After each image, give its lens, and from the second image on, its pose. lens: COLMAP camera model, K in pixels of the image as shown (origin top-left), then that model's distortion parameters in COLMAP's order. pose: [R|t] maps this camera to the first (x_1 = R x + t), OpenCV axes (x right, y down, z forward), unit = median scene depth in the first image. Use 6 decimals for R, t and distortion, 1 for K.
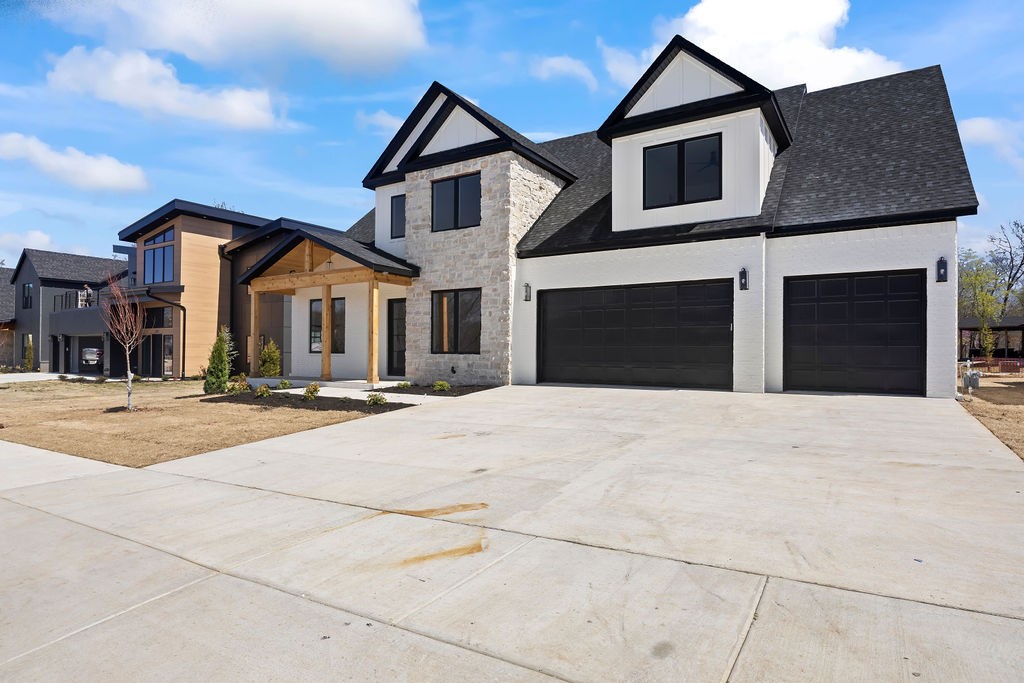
lens RADIAL K [[565.4, 0, 497.4], [0, 565.4, 340.7], [0, 0, 1]] dist [-0.002528, -0.000606]
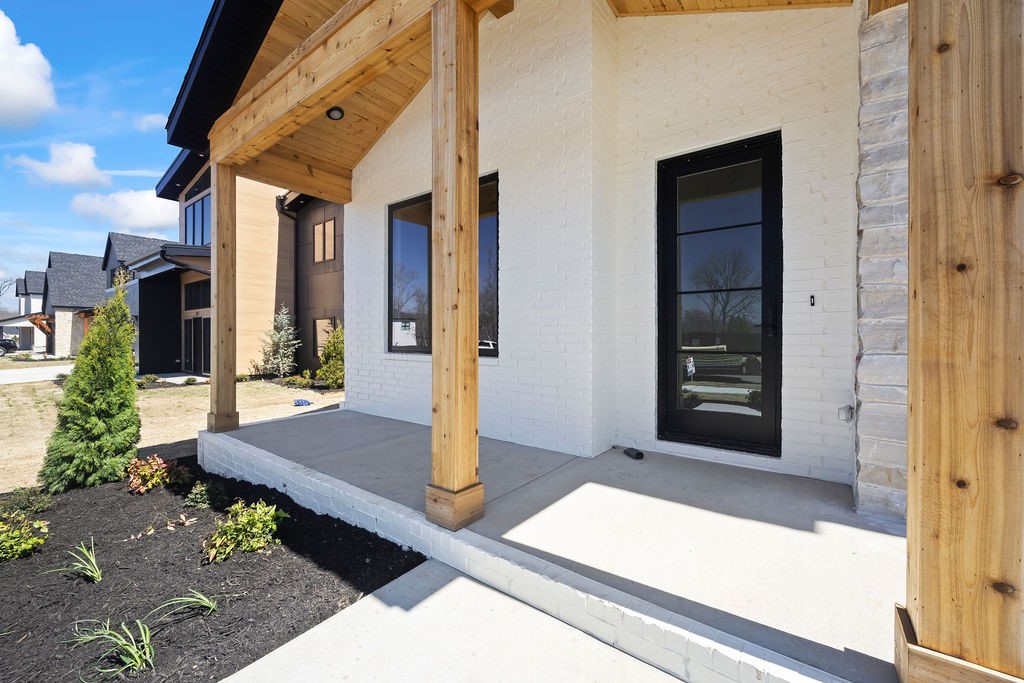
lens RADIAL K [[411.2, 0, 508.9], [0, 411.2, 340.4], [0, 0, 1]] dist [0.000266, 0.000008]
pose [[0.997717, -0.002533, -0.067480, -0.296967], [0.004537, 0.999552, 0.029567, 0.008619], [0.067375, -0.029806, 0.997282, 0.927621]]
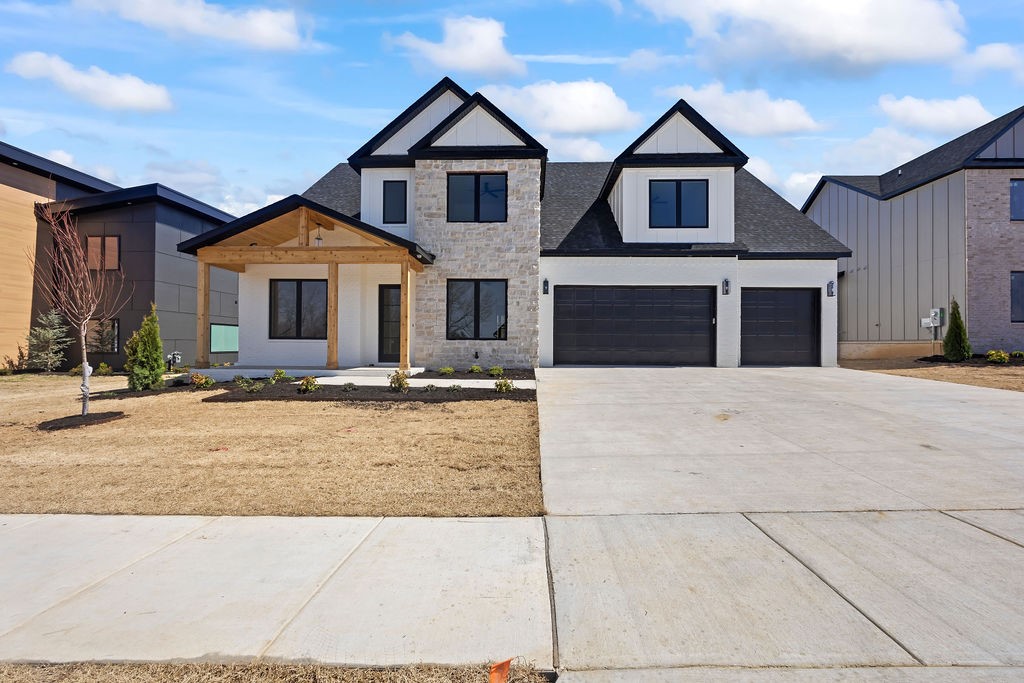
lens RADIAL K [[413.7, 0, 509.8], [0, 413.7, 336.1], [0, 0, 1]] dist [-0.001014, -0.000130]
pose [[0.854978, 0.011438, 0.518538, -0.432083], [-0.012823, 0.999917, -0.000913, 0.016289], [-0.518505, -0.005869, 0.855054, 0.311939]]
